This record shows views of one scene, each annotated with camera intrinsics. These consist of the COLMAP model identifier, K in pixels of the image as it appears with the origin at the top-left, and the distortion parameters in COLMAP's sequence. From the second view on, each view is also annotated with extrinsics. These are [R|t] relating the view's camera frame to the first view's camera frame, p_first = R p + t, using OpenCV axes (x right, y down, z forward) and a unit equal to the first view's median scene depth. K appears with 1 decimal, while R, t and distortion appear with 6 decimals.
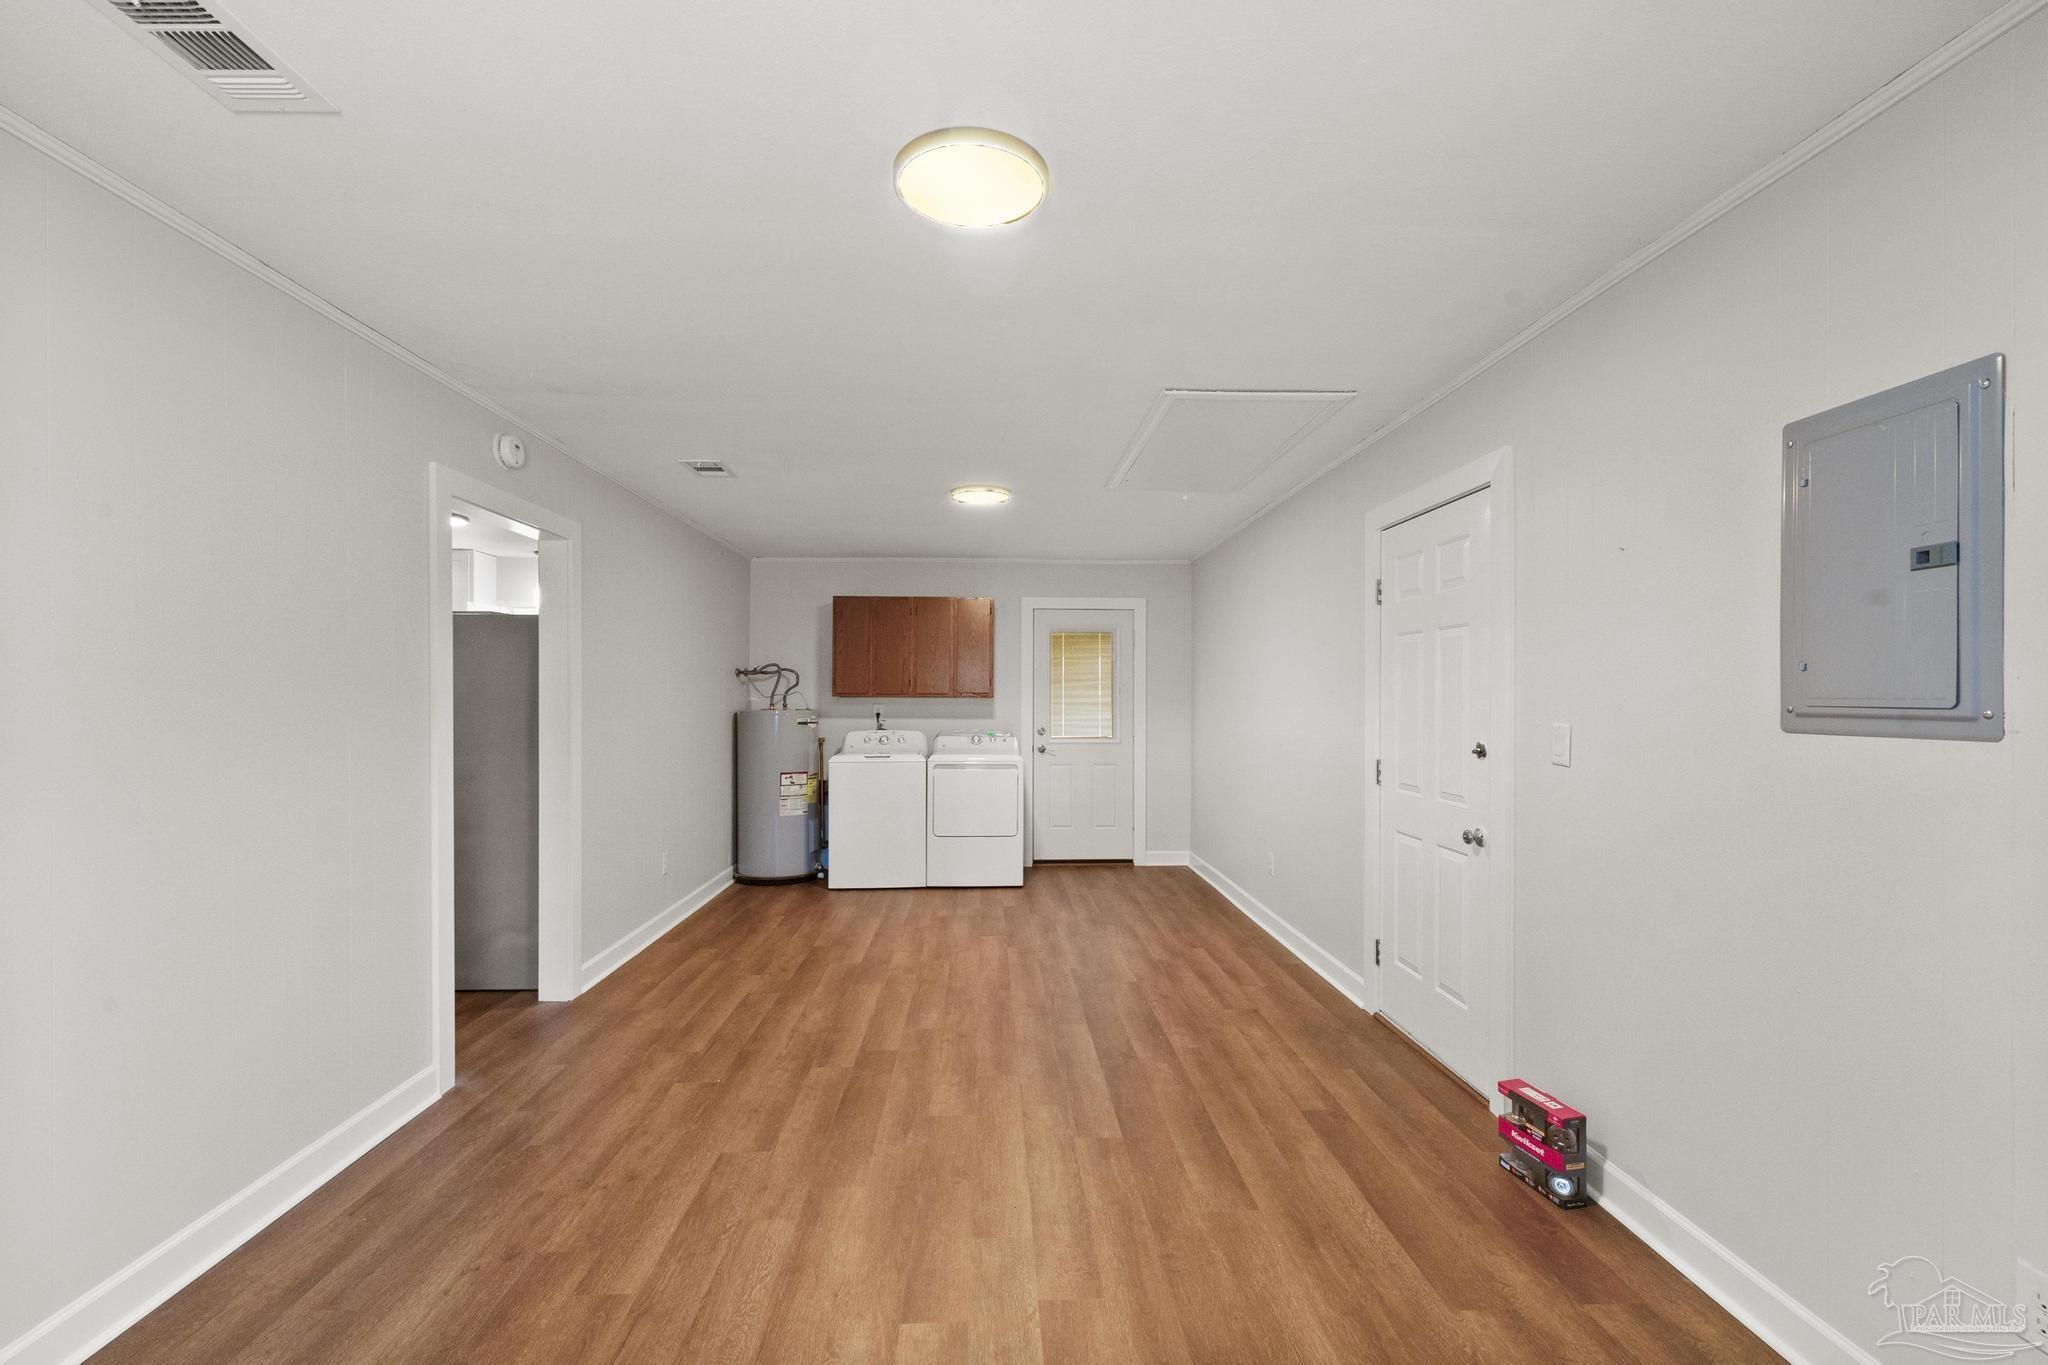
lens RADIAL K [[861.0, 0, 1019.4], [0, 861.0, 694.2], [0, 0, 1]] dist [-0.009879, 0.004155]
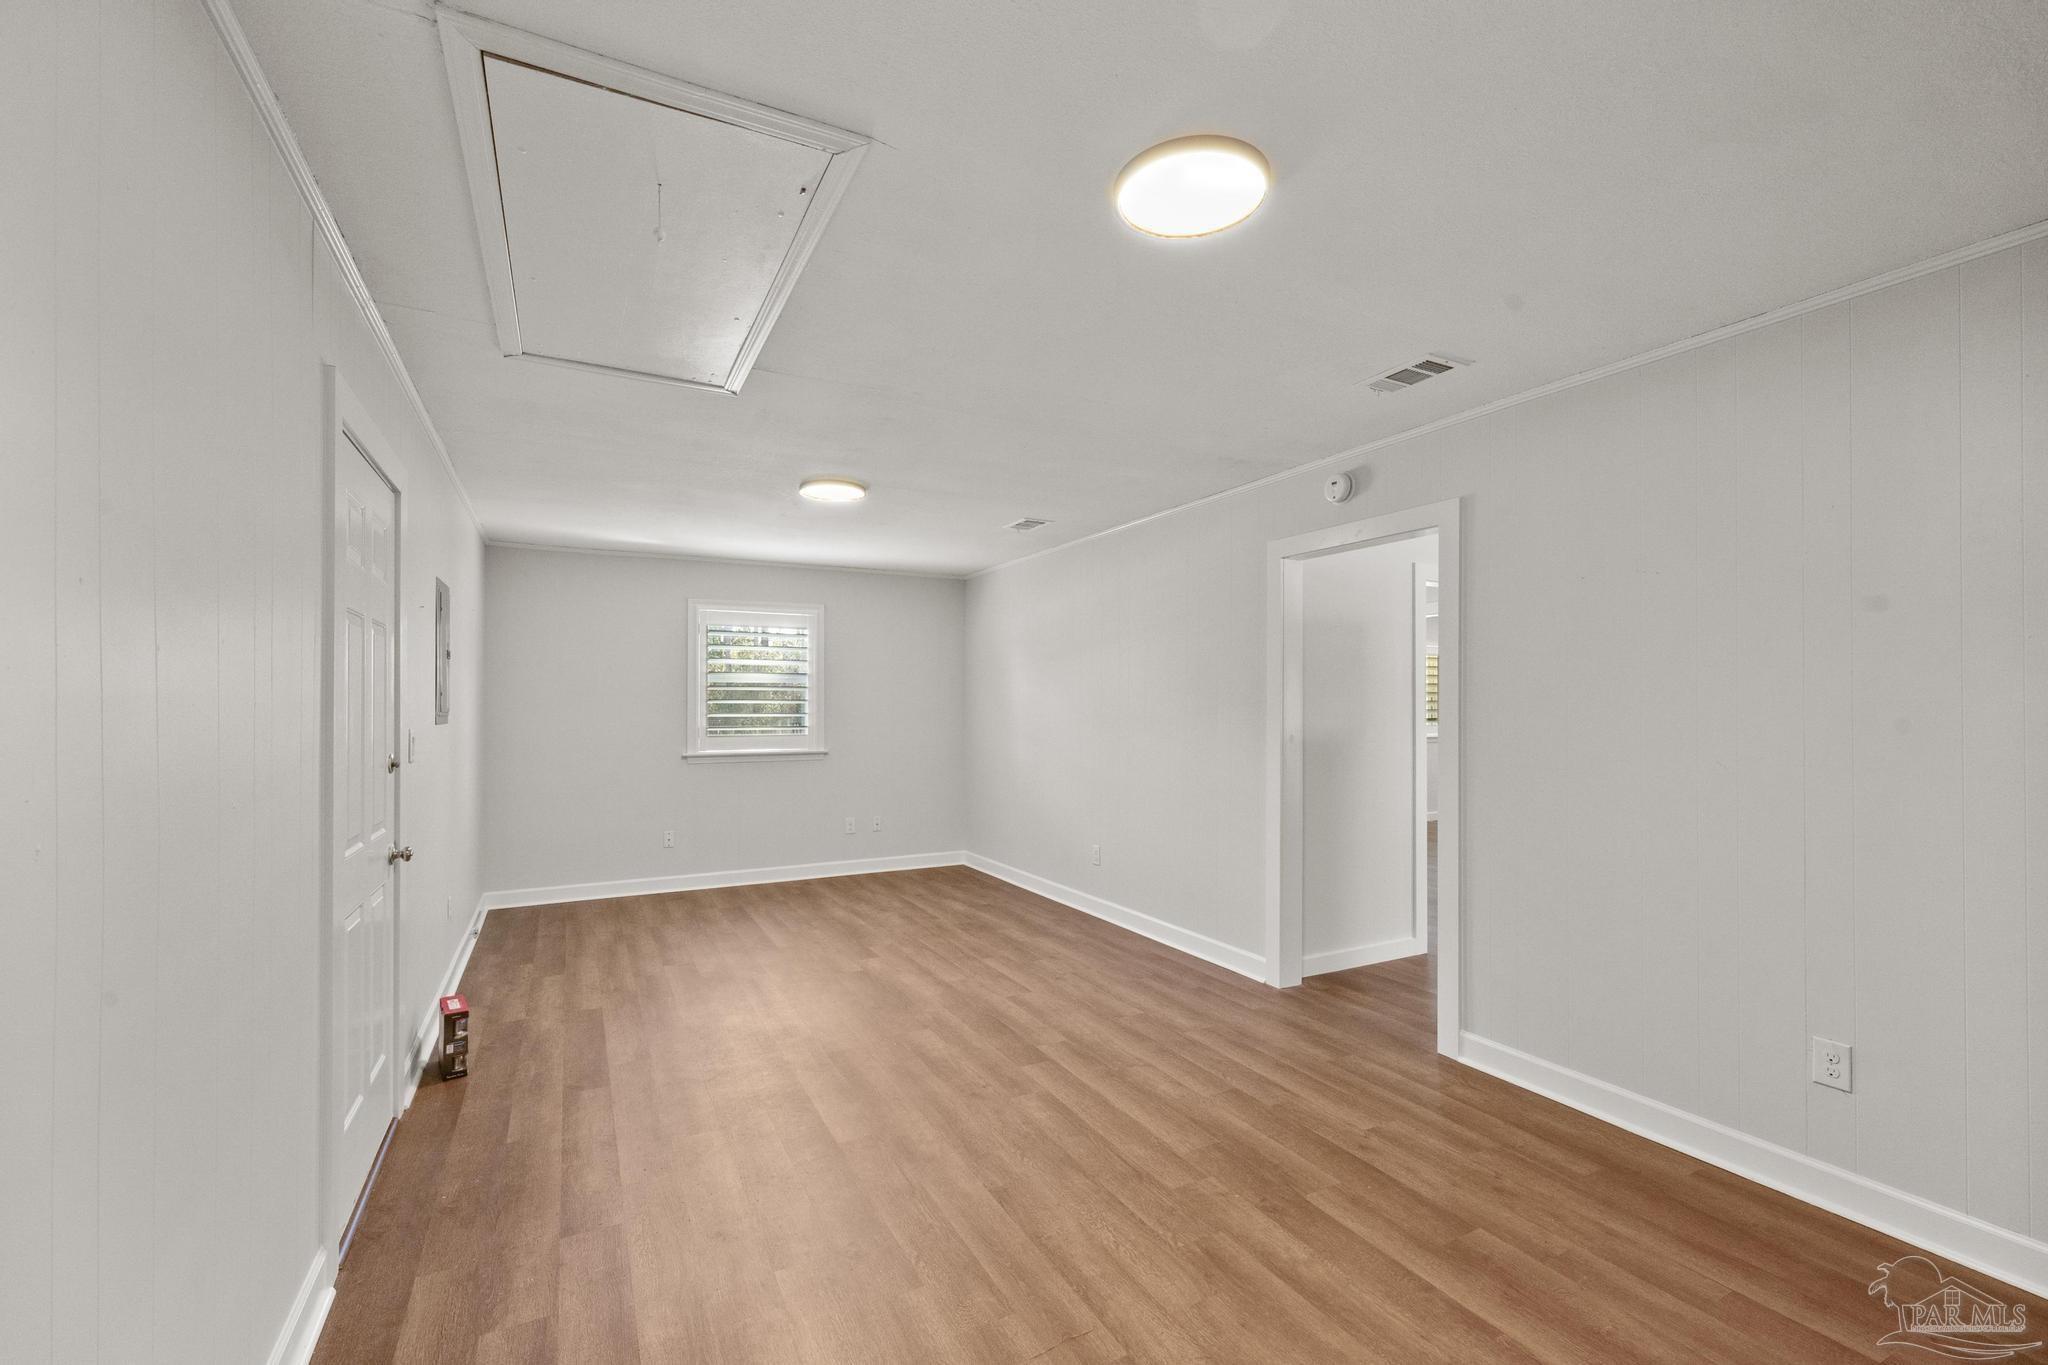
lens RADIAL K [[861.0, 0, 1024.1], [0, 861.0, 694.7], [0, 0, 1]] dist [-0.009879, 0.004155]
pose [[-0.901903, -0.004645, -0.431913, 0.270087], [0.002289, 0.999877, -0.015532, 0.005992], [0.431932, -0.014997, -0.901781, 1.839363]]
